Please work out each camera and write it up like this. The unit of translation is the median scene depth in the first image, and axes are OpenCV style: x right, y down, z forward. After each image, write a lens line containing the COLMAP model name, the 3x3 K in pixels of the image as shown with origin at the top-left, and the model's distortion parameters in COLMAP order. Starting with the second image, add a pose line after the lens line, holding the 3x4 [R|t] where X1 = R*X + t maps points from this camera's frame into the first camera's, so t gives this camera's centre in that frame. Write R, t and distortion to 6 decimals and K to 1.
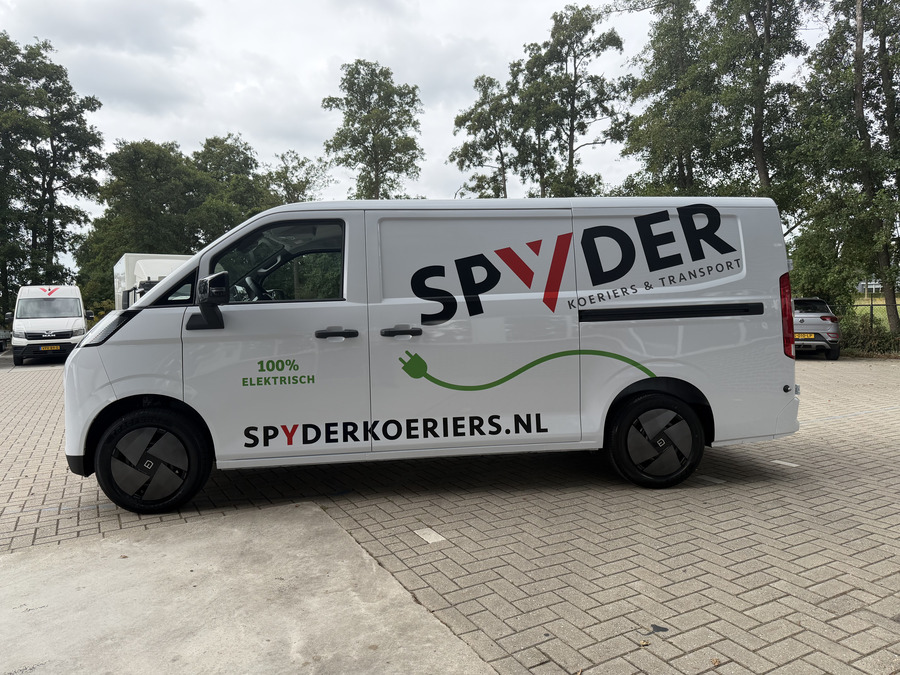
lens RADIAL K [[636.0, 0, 454.2], [0, 636.0, 341.6], [0, 0, 1]] dist [0.033555, -0.042966]
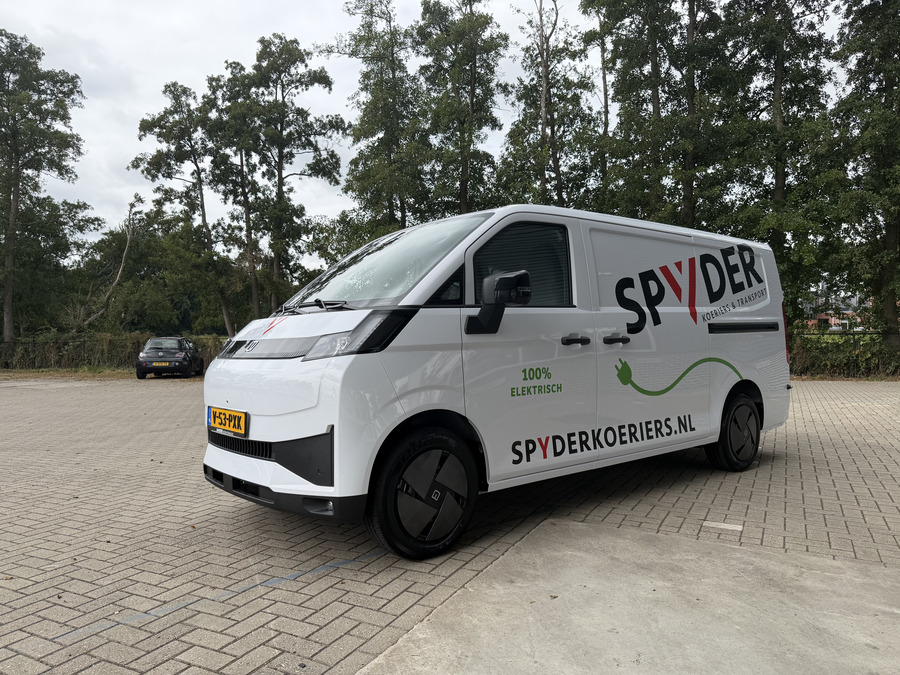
lens RADIAL K [[636.0, 0, 476.7], [0, 636.0, 328.4], [0, 0, 1]] dist [0.033555, -0.042966]
pose [[0.843635, 0.022510, 0.536446, -0.742189], [0.015946, 0.997630, -0.066938, 0.028860], [-0.536681, 0.065025, 0.841276, 0.226857]]
